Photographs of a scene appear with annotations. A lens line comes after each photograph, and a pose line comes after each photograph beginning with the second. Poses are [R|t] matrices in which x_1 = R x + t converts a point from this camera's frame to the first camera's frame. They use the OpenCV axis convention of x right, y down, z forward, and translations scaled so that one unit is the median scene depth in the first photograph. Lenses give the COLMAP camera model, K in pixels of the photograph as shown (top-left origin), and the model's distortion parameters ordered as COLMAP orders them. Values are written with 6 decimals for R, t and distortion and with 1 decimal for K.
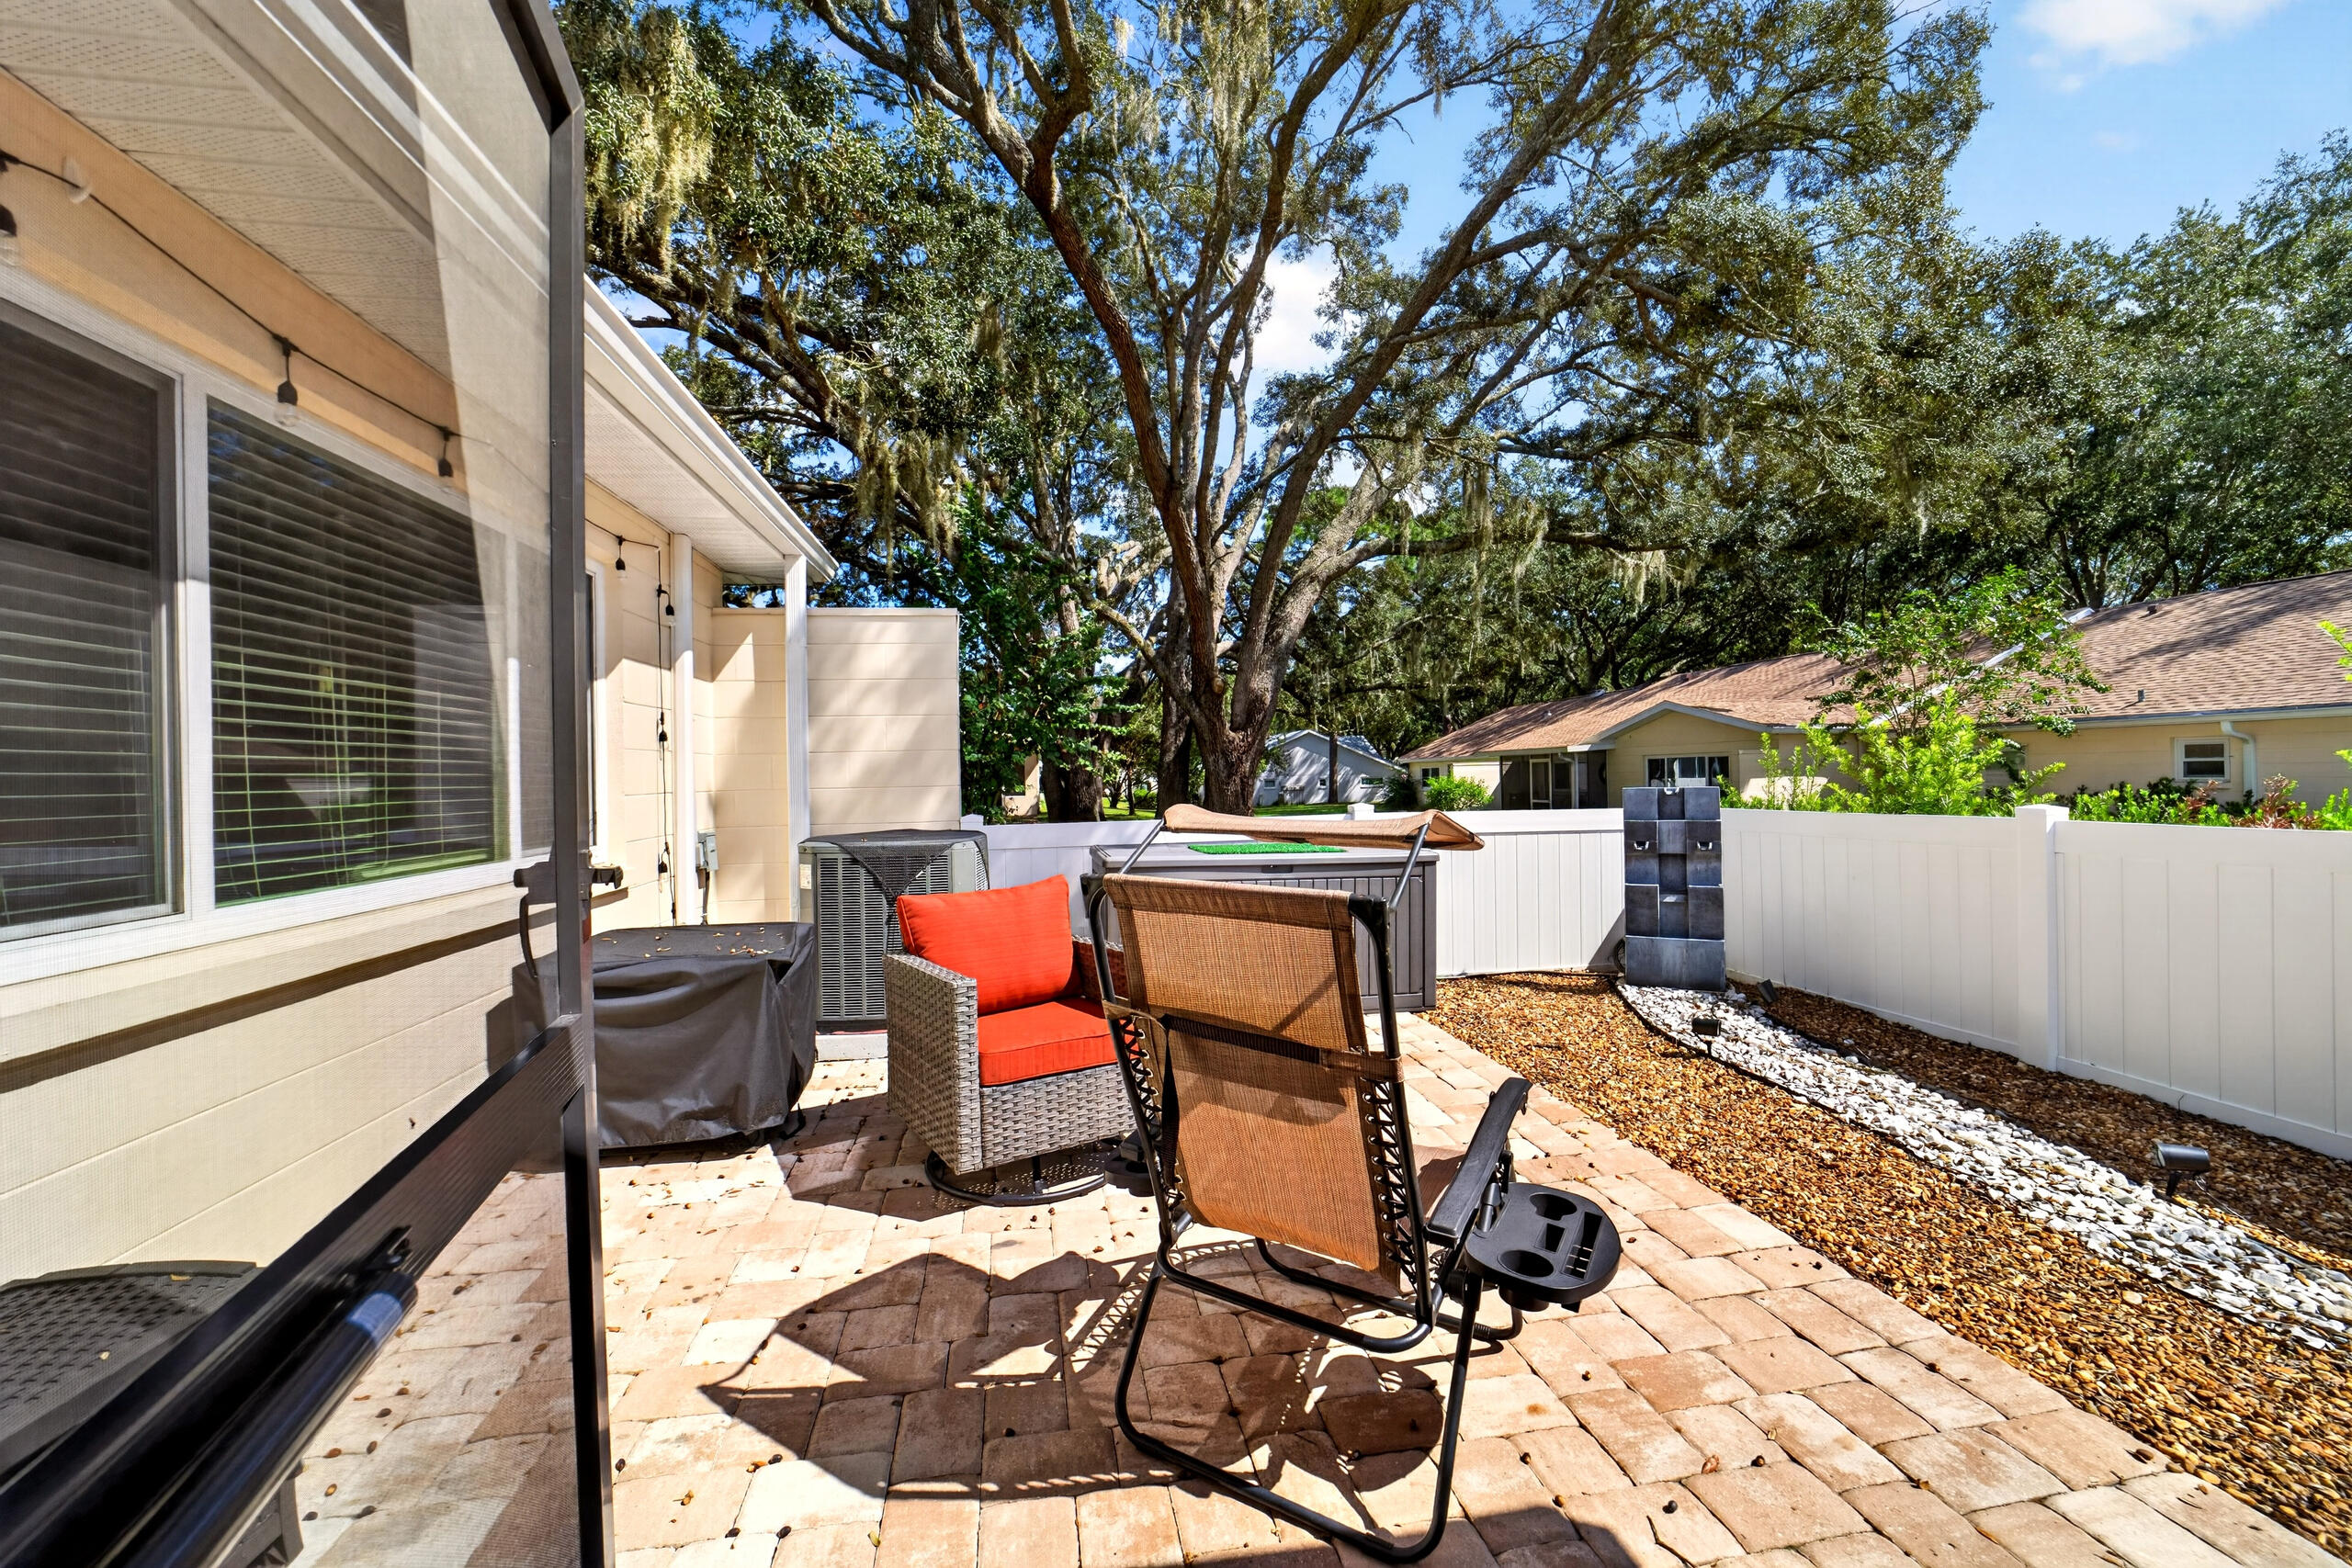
lens RADIAL K [[898.5, 0, 1181.8], [0, 898.5, 773.6], [0, 0, 1]] dist [-0.009270, 0.000205]
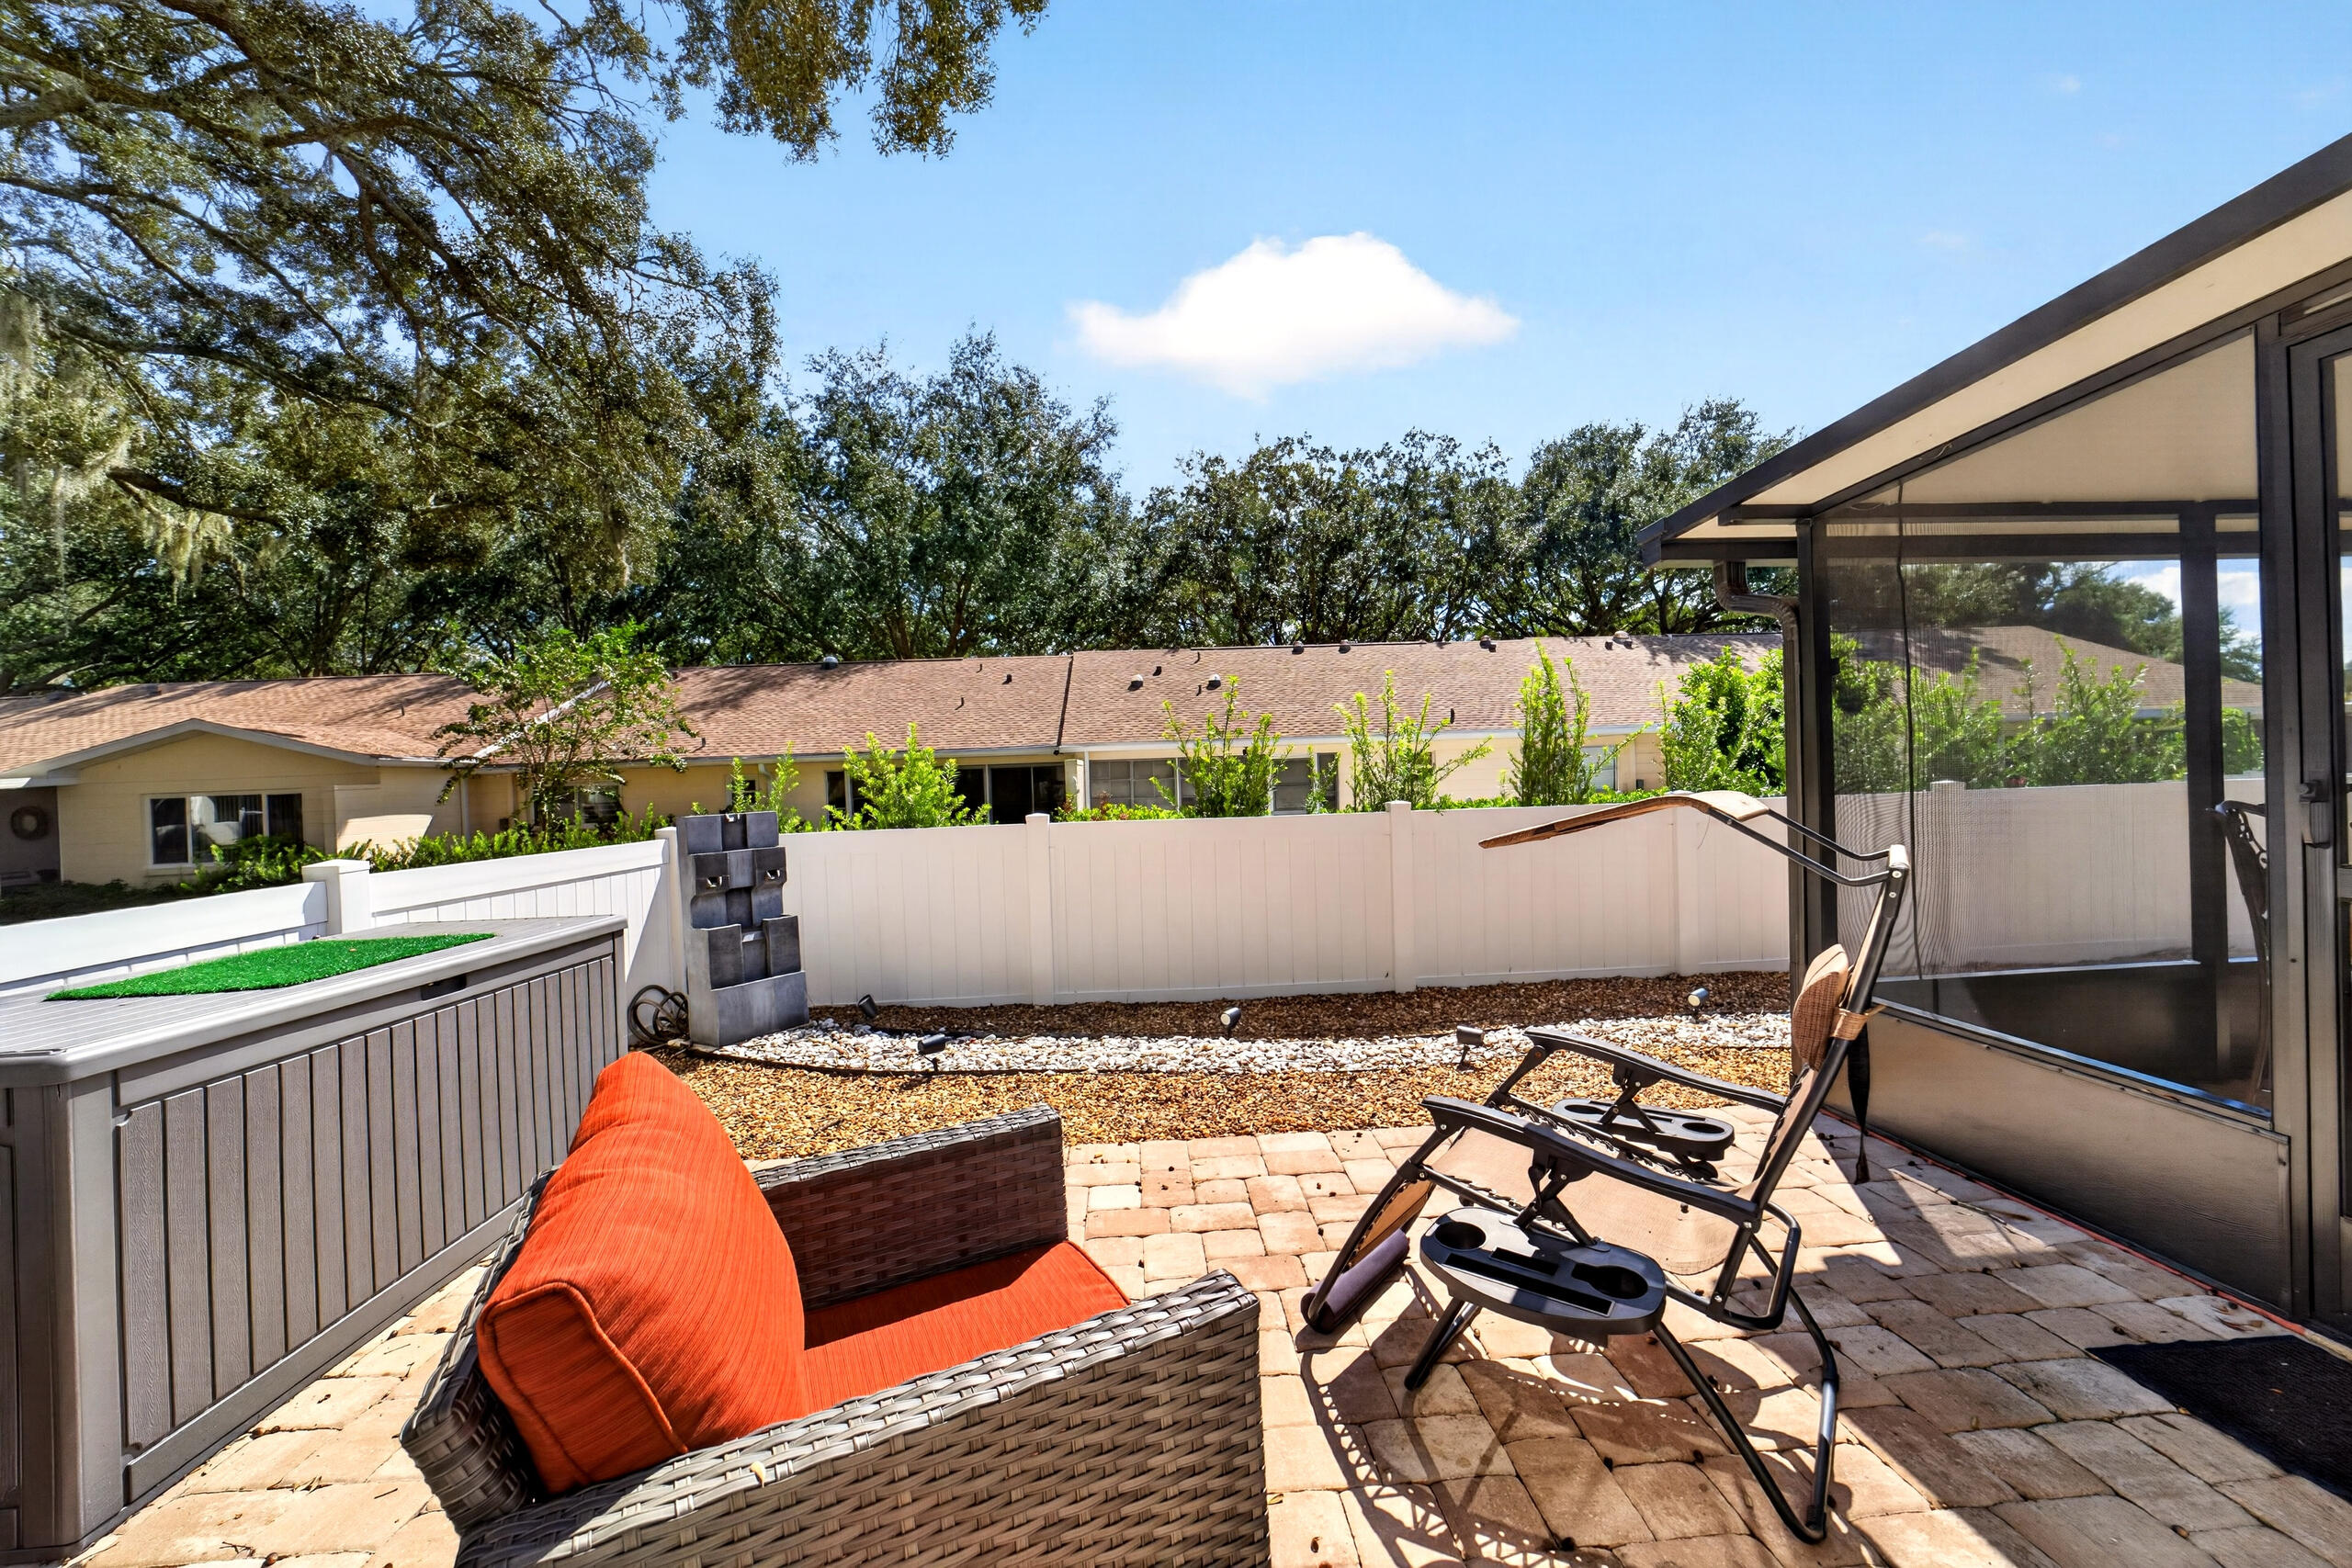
lens RADIAL K [[919.7, 0, 1169.3], [0, 919.7, 774.1], [0, 0, 1]] dist [-0.021933, -0.000014]
pose [[0.129105, 0.016400, 0.991495, -0.314579], [0.029090, 0.999370, -0.020318, 0.007722], [-0.991204, 0.031466, 0.128547, 0.472203]]
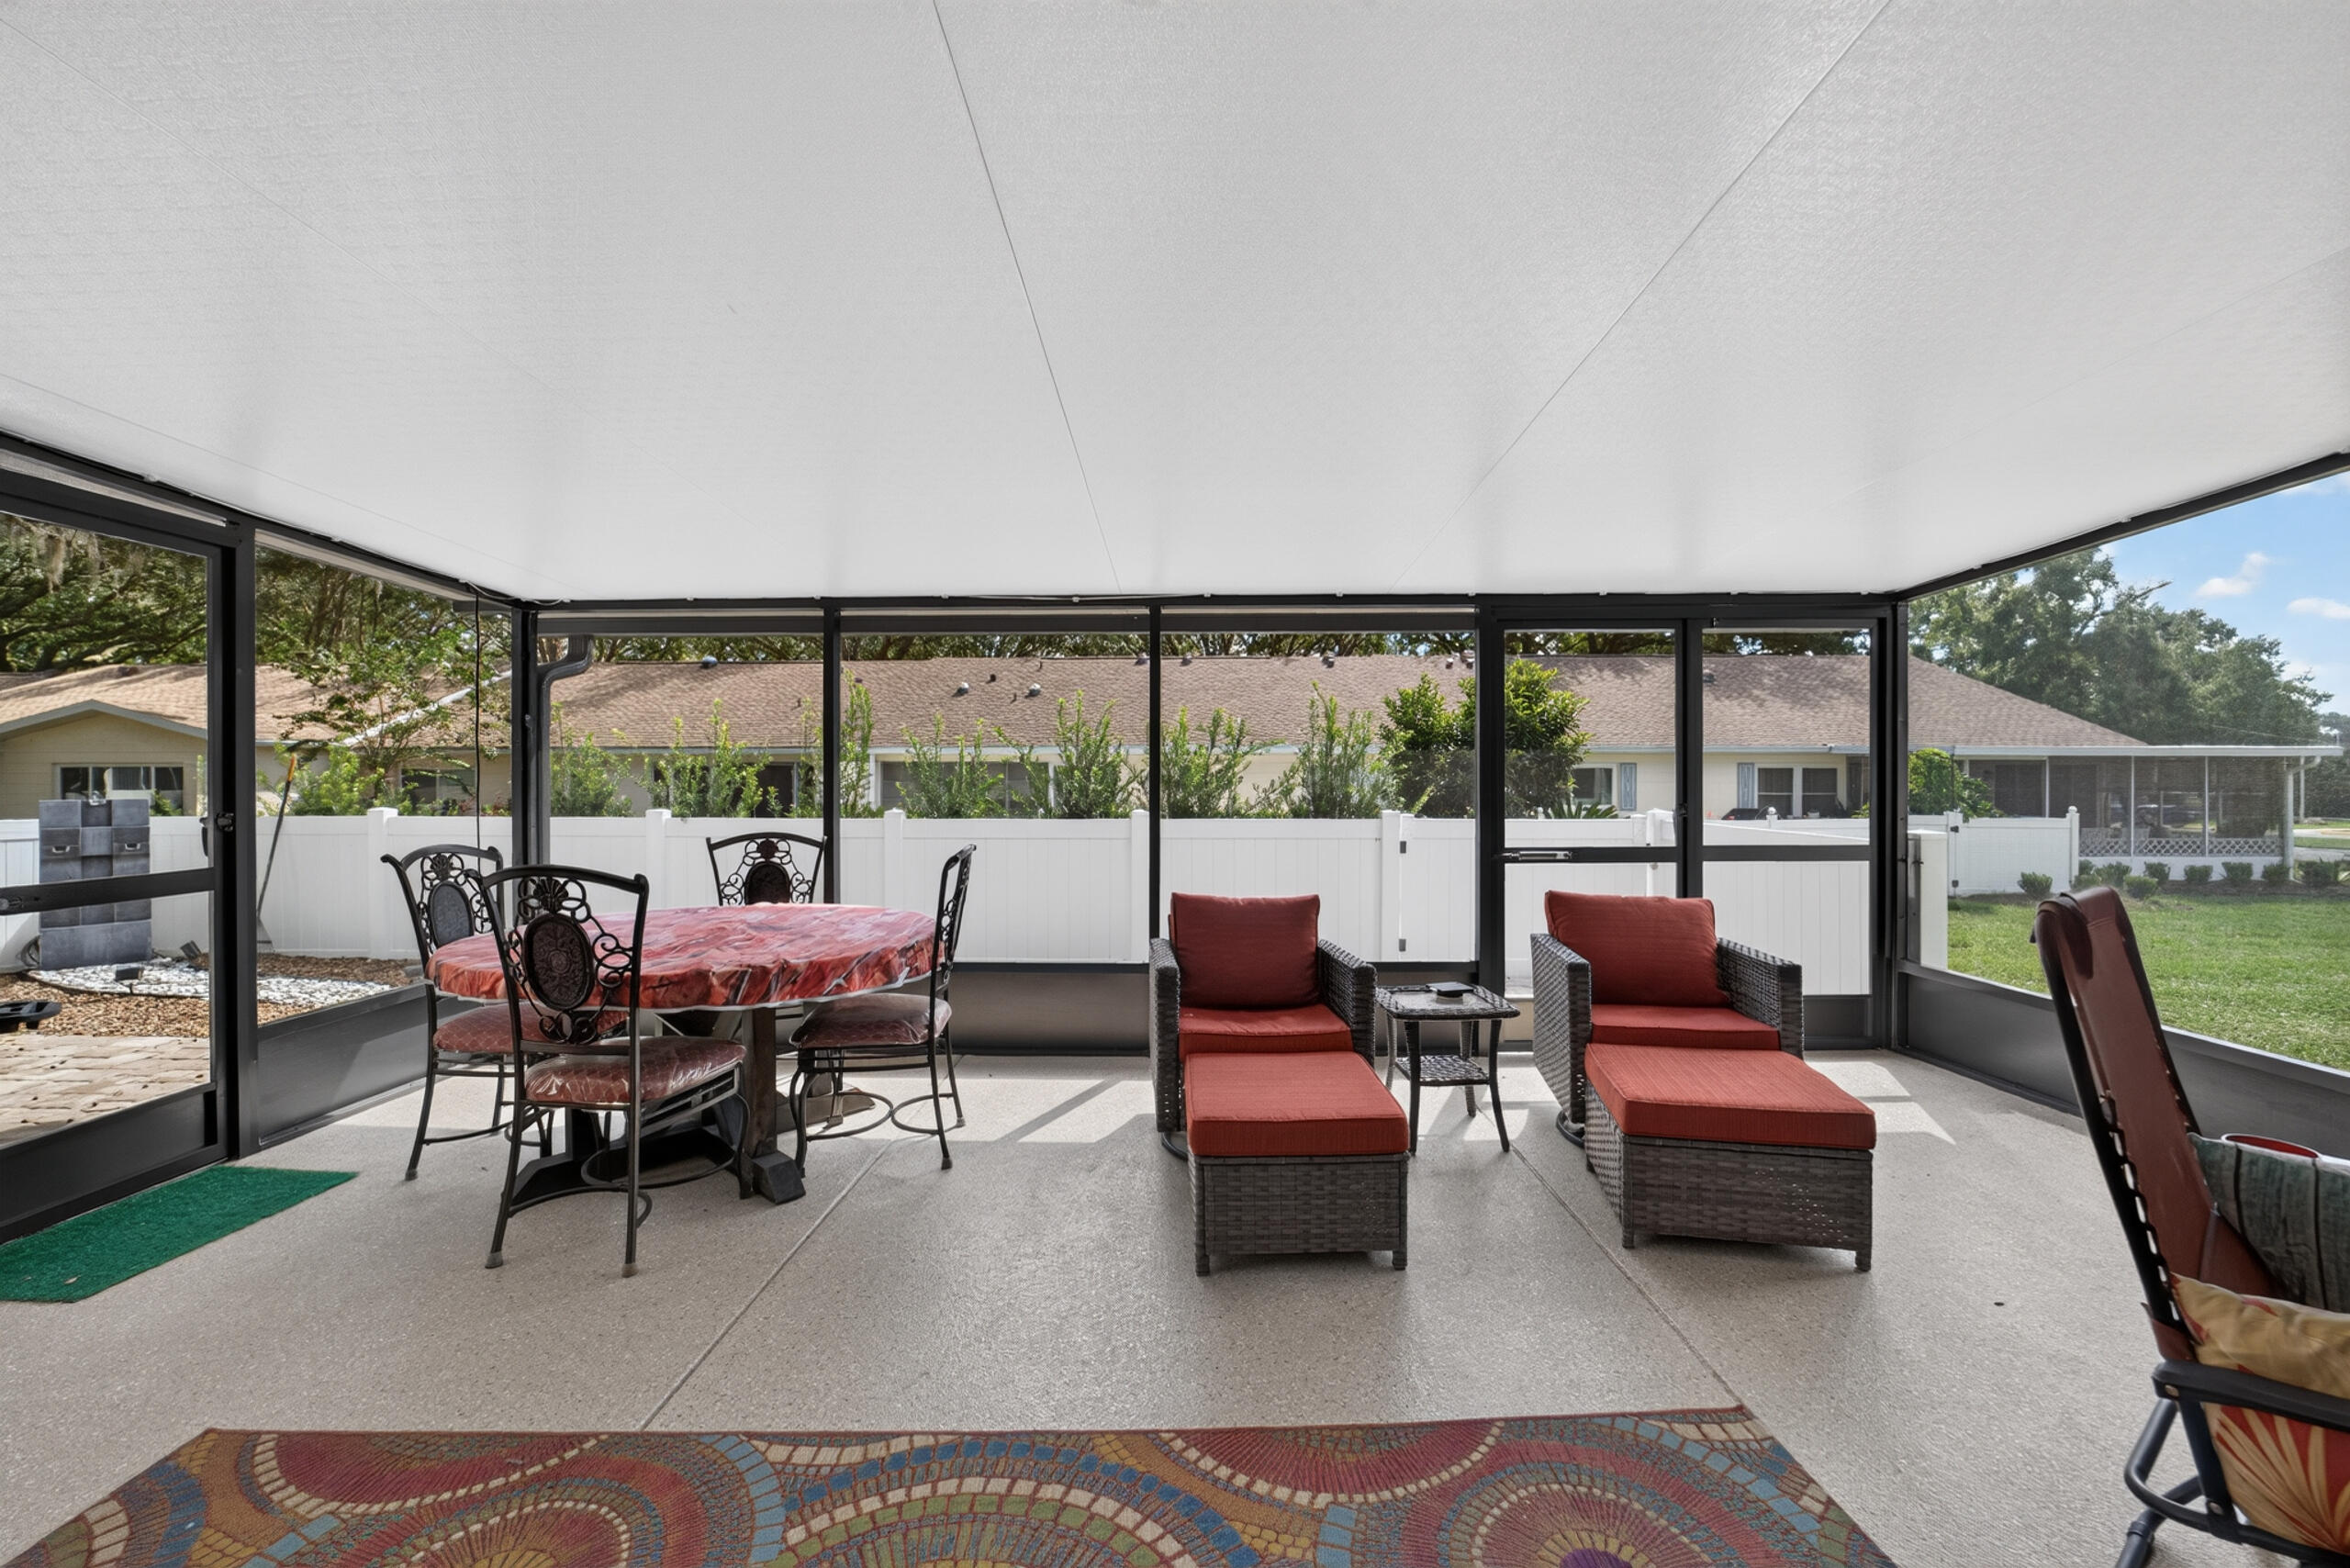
lens RADIAL K [[897.8, 0, 1180.8], [0, 897.8, 773.6], [0, 0, 1]] dist [-0.009270, 0.000205]
pose [[0.185814, 0.018593, 0.982409, -0.358142], [-0.005883, 0.999824, -0.017810, -0.006879], [-0.982567, -0.002470, 0.185890, -0.659577]]
